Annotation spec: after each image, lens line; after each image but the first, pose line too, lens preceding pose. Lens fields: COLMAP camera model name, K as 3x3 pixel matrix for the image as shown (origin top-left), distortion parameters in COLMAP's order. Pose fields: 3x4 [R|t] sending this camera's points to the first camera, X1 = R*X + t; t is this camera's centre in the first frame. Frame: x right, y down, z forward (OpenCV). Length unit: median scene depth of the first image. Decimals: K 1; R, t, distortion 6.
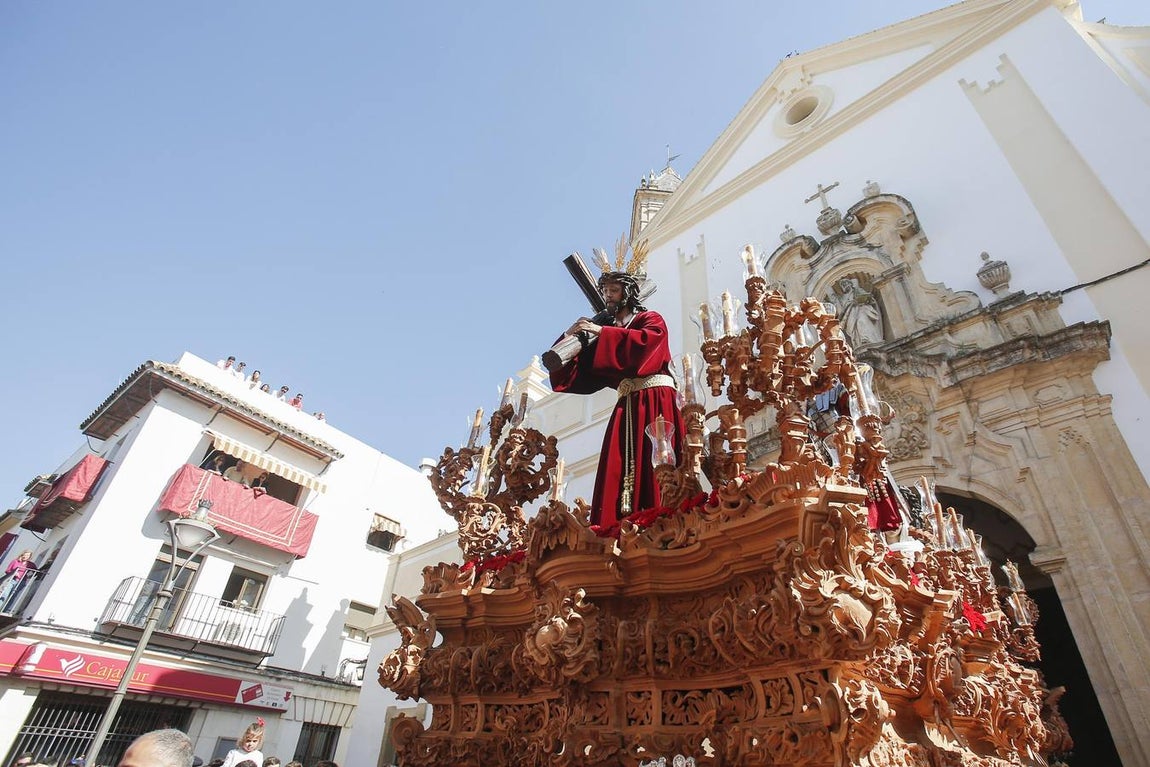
lens RADIAL K [[602.6, 0, 637.2], [0, 602.6, 410.7], [0, 0, 1]] dist [-0.074149, 0.030545]
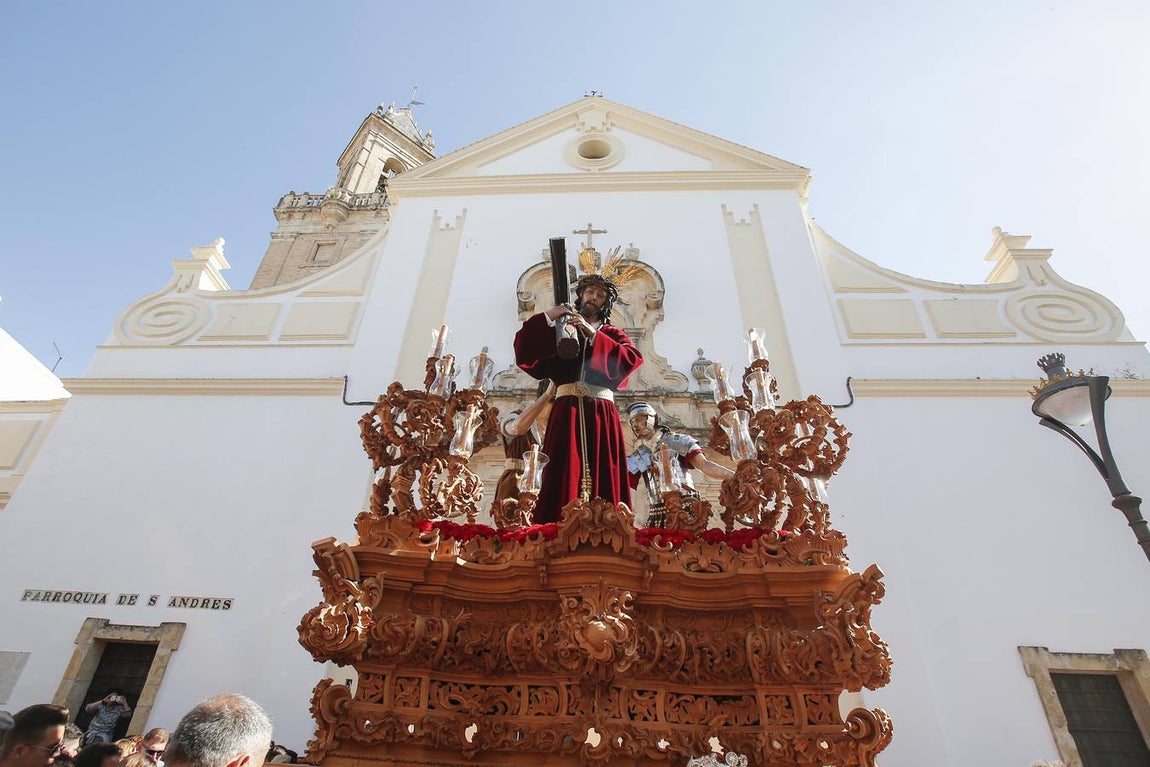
lens RADIAL K [[597.6, 0, 573.4], [0, 597.6, 421.3], [0, 0, 1]] dist [-0.064847, 0.000266]
pose [[0.796957, 0.327627, 0.507464, -0.207132], [-0.353236, 0.934279, -0.048438, 0.025682], [-0.489983, -0.140651, 0.860310, 0.047011]]
